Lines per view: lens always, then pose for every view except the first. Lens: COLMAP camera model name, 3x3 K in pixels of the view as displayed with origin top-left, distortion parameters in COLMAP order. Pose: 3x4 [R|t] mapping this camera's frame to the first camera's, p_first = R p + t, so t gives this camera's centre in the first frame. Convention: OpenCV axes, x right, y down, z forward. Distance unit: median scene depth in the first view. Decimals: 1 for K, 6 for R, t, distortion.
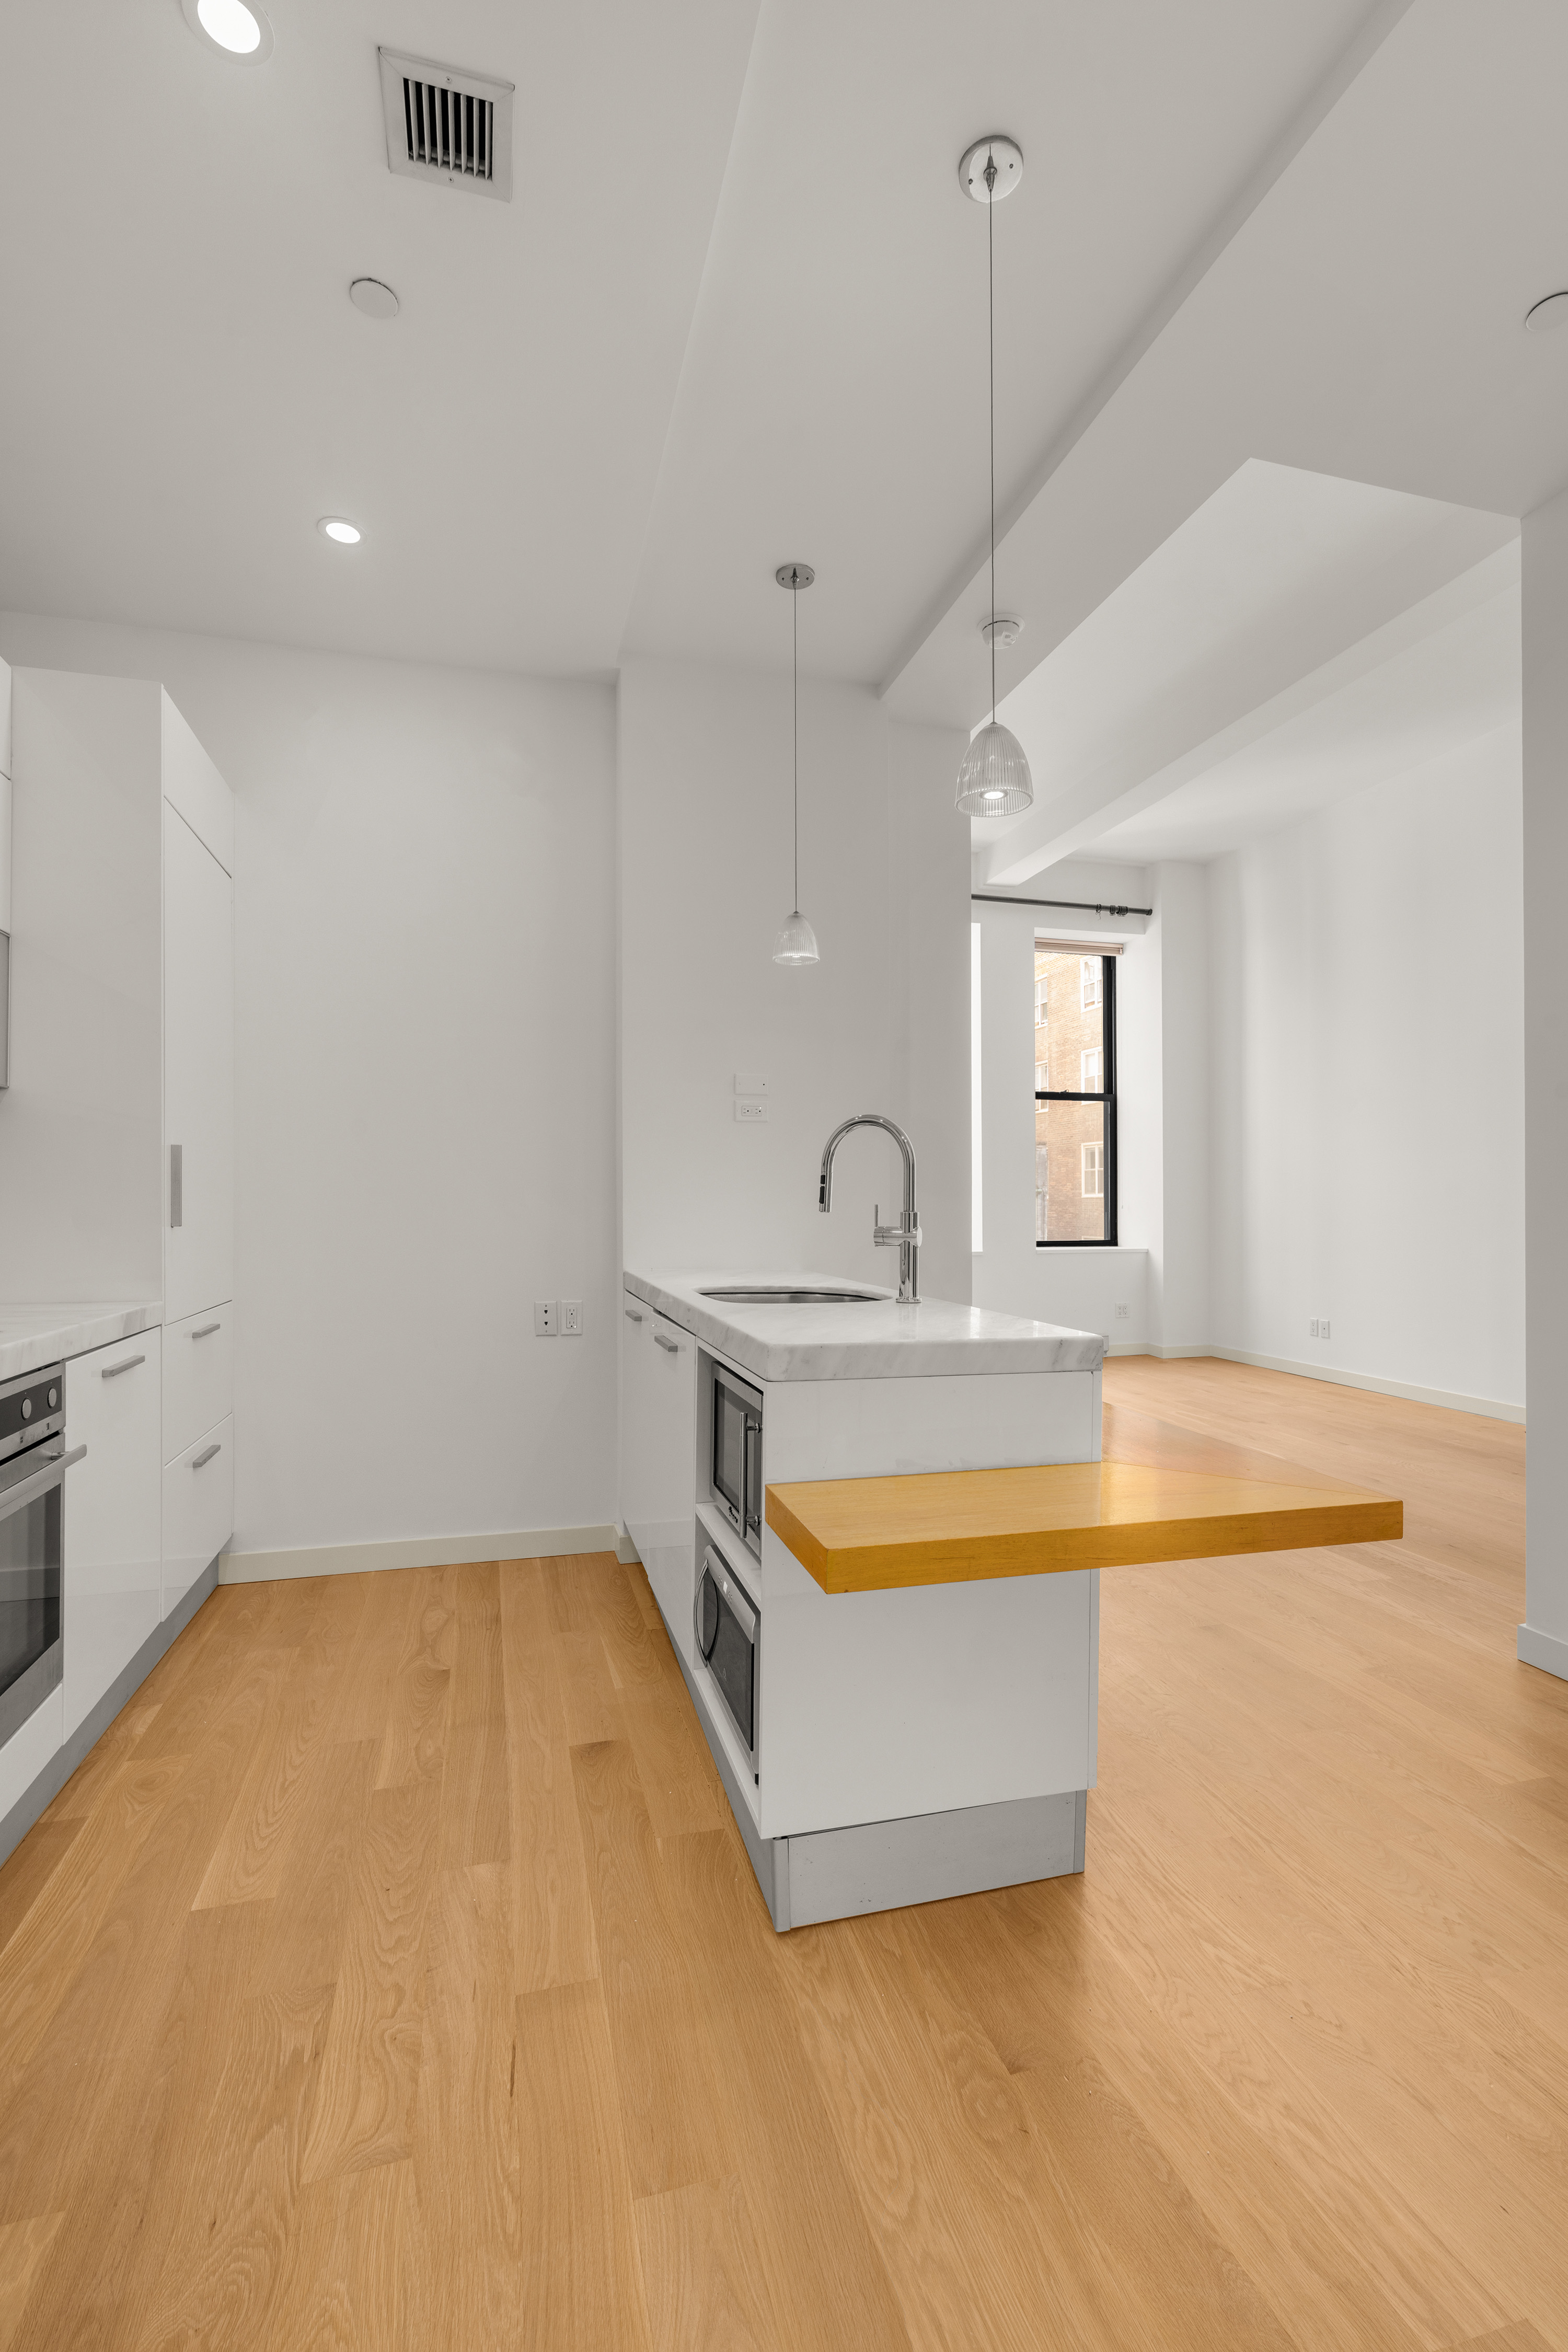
lens RADIAL K [[1070.9, 0, 798.0], [0, 1070.9, 1194.3], [0, 0, 1]] dist [-0.007042, 0.002479]
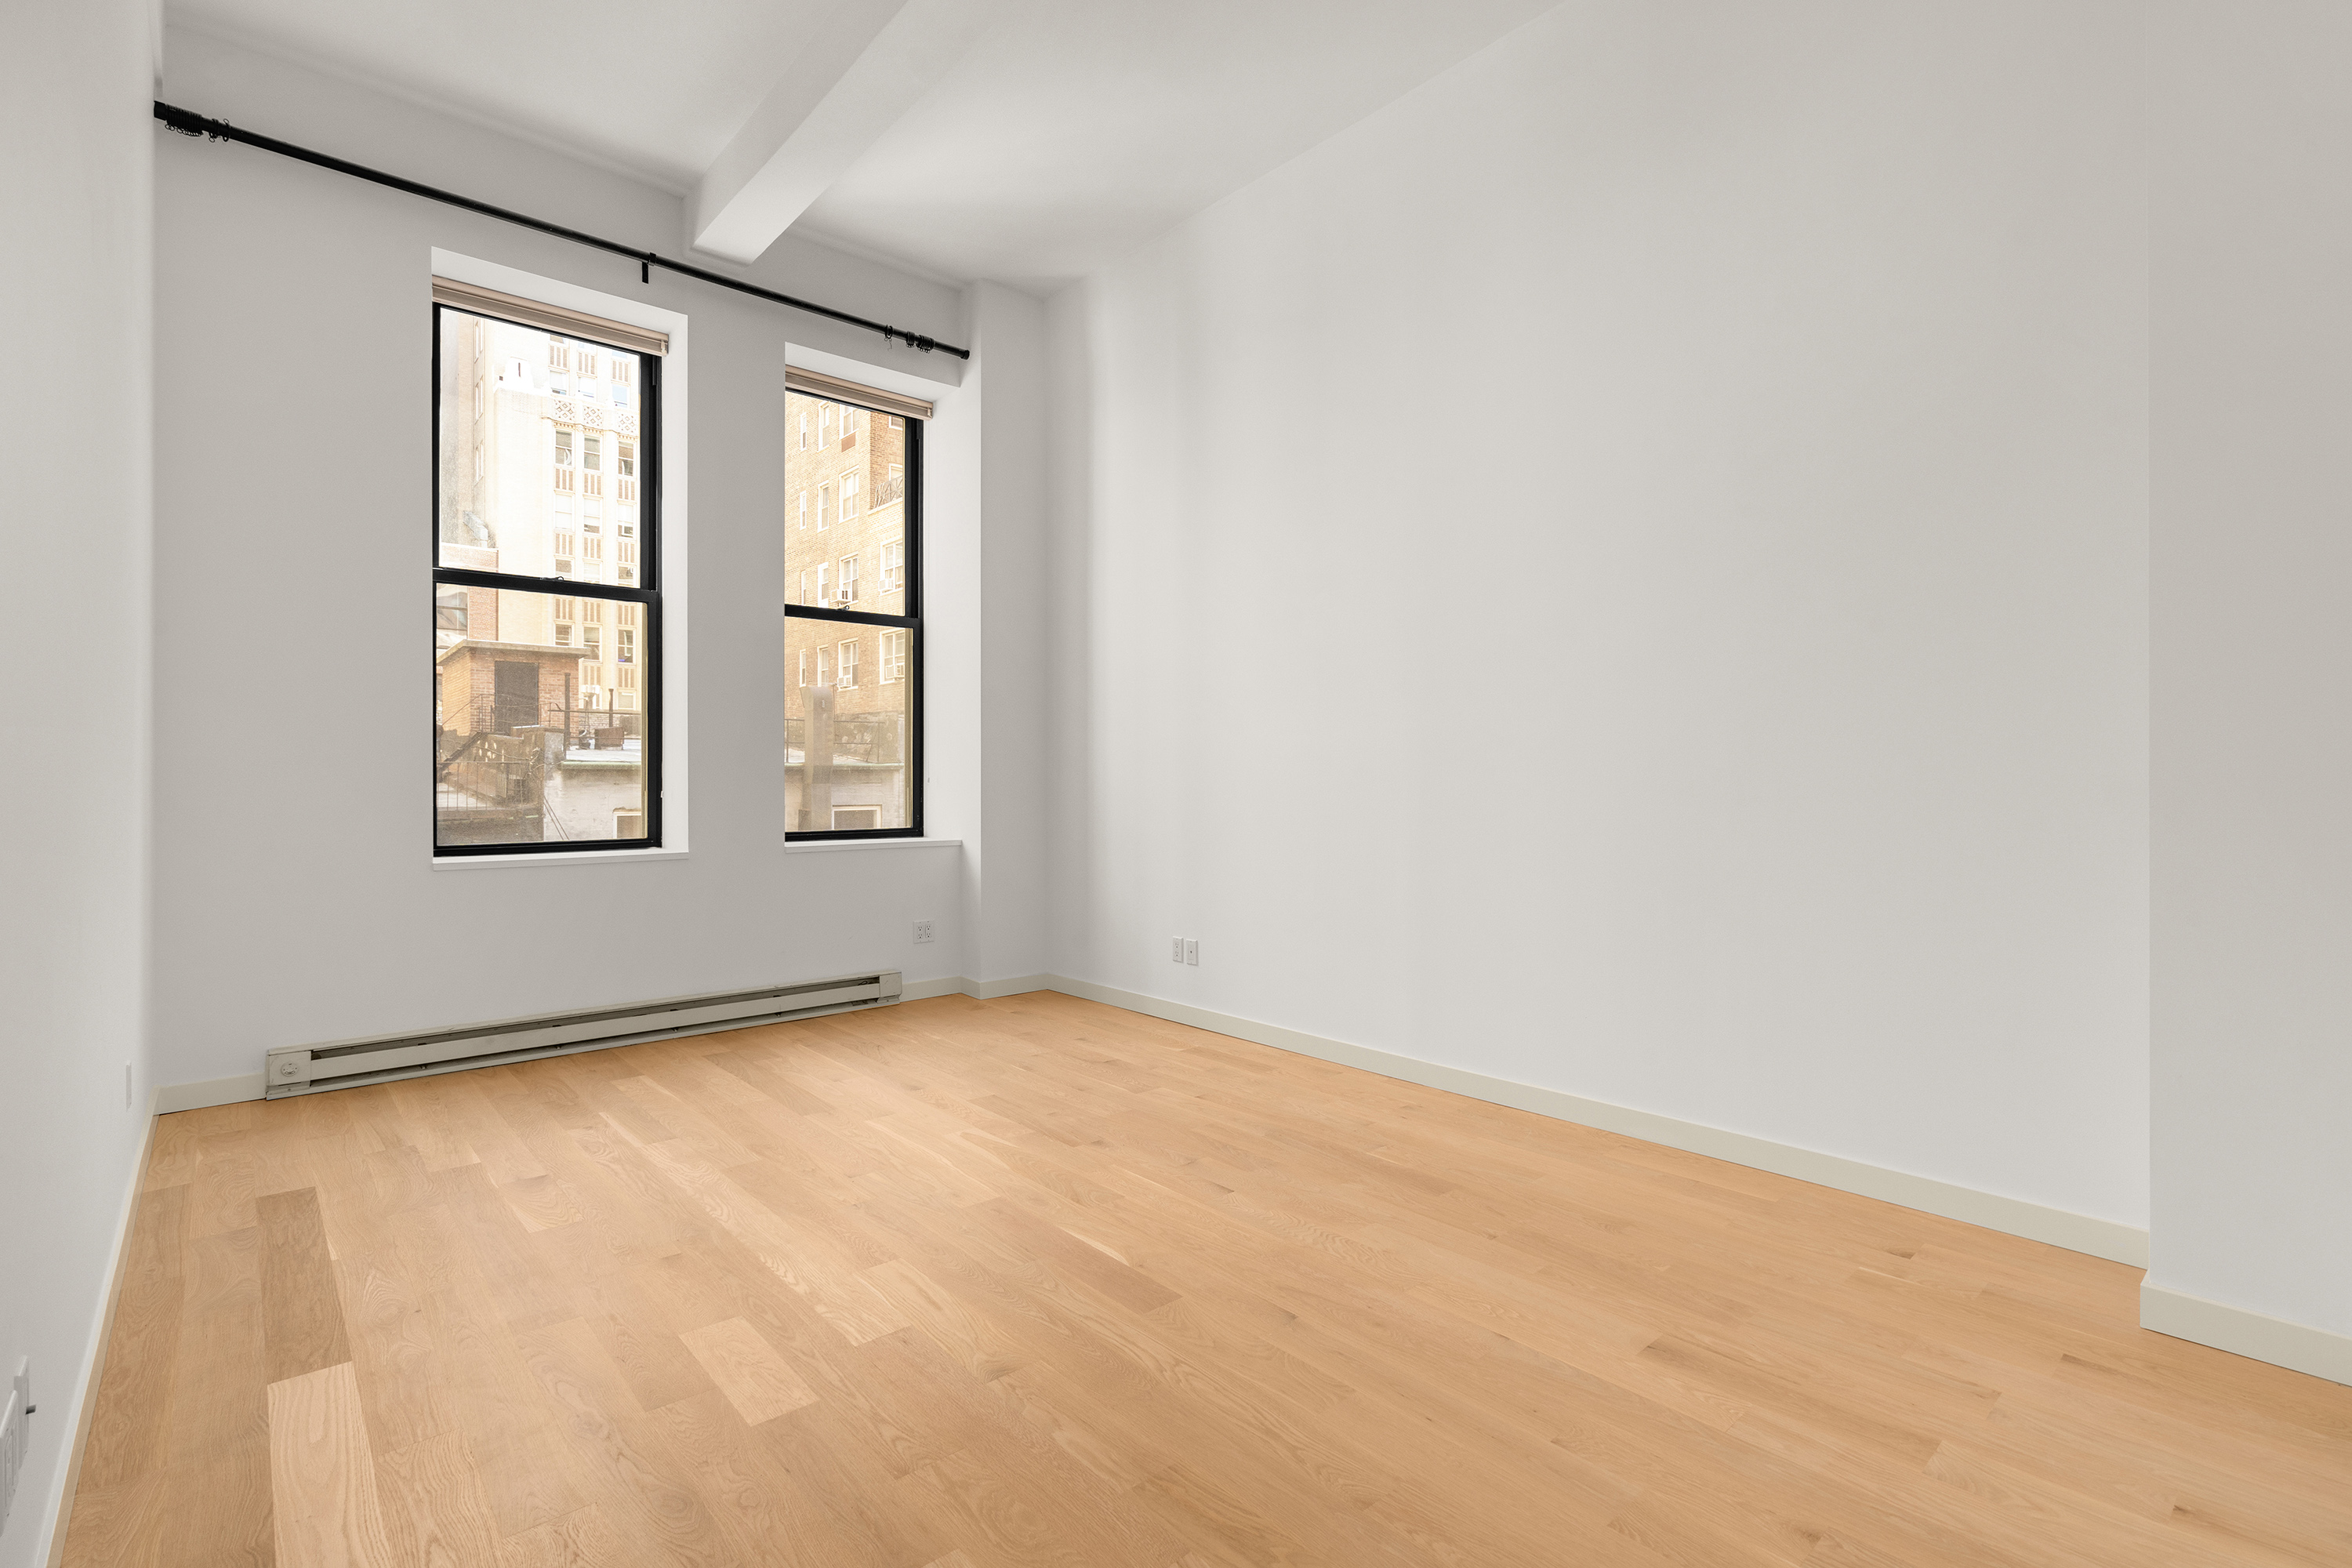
lens RADIAL K [[1070.9, 0, 1176.8], [0, 1070.9, 771.1], [0, 0, 1]] dist [-0.007042, 0.002479]
pose [[0.901533, 0.004409, 0.432688, 0.152943], [-0.004689, 0.999989, -0.000421, 0.005550], [-0.432685, -0.001649, 0.901544, 0.315812]]
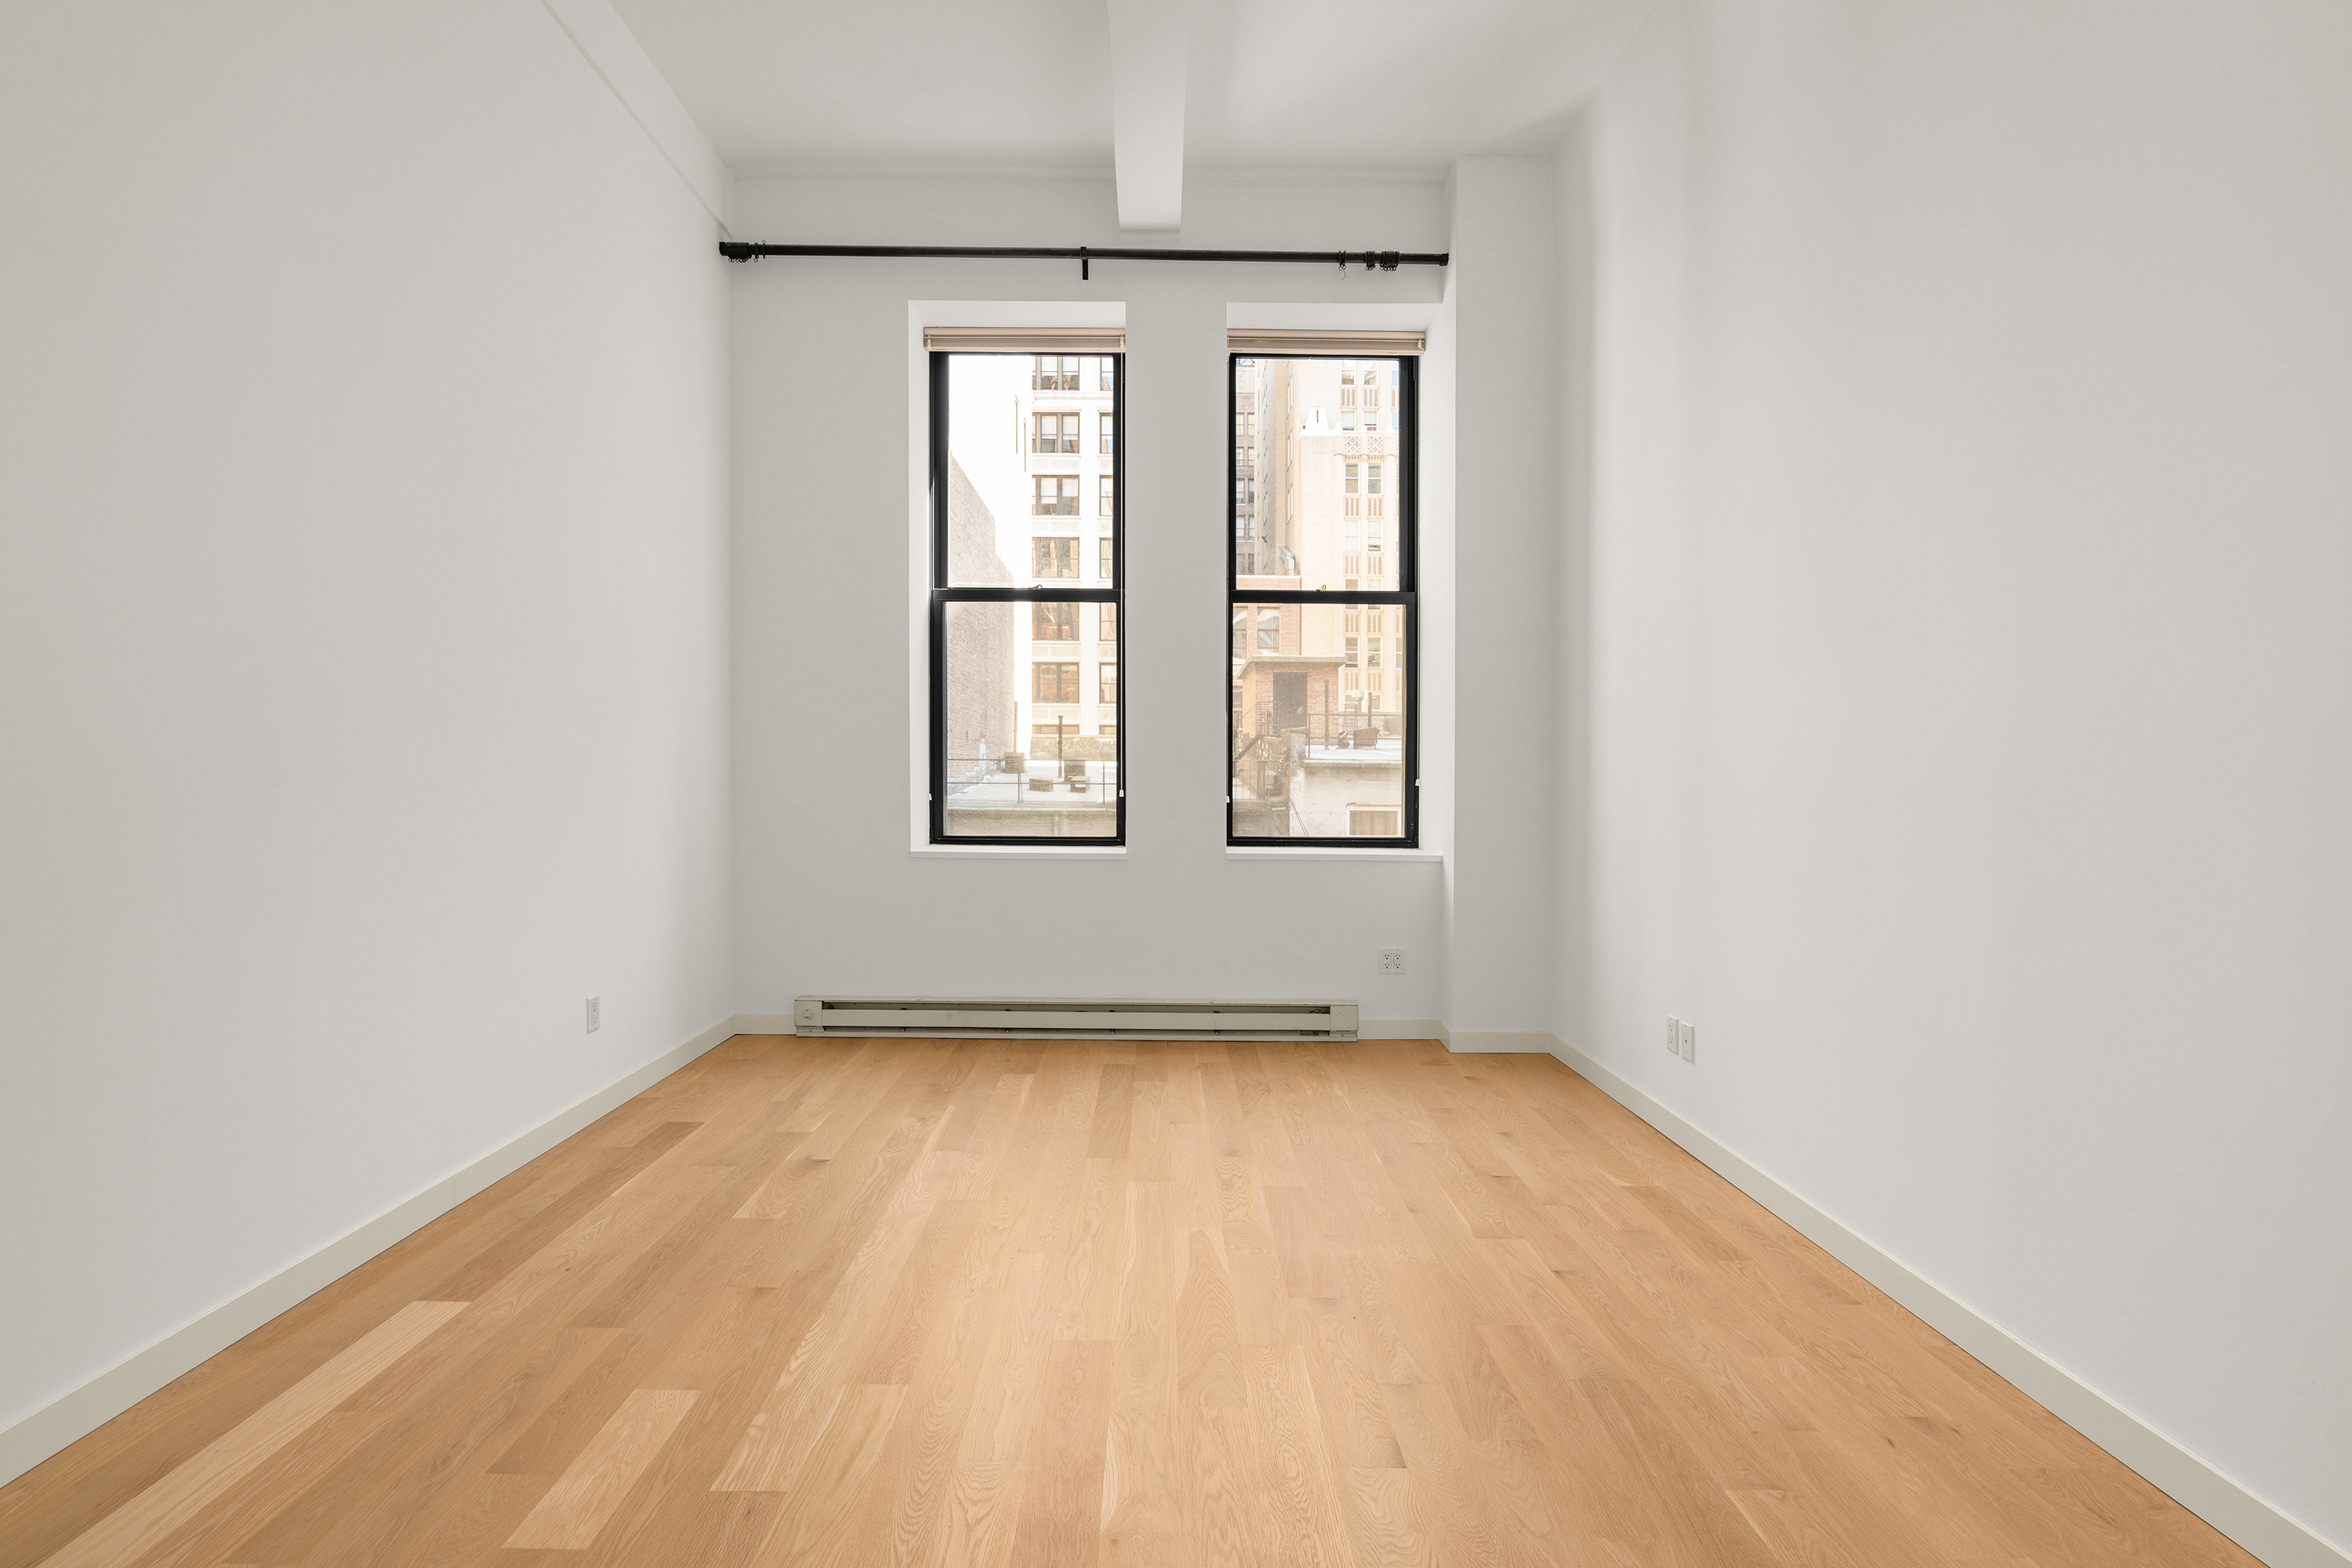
lens RADIAL K [[1070.9, 0, 1174.4], [0, 1070.9, 779.8], [0, 0, 1]] dist [-0.007042, 0.002479]
pose [[0.962392, 0.012538, -0.271375, 0.346997], [-0.008946, 0.999855, 0.014470, 0.003565], [0.271517, -0.011498, 0.962365, 0.415119]]
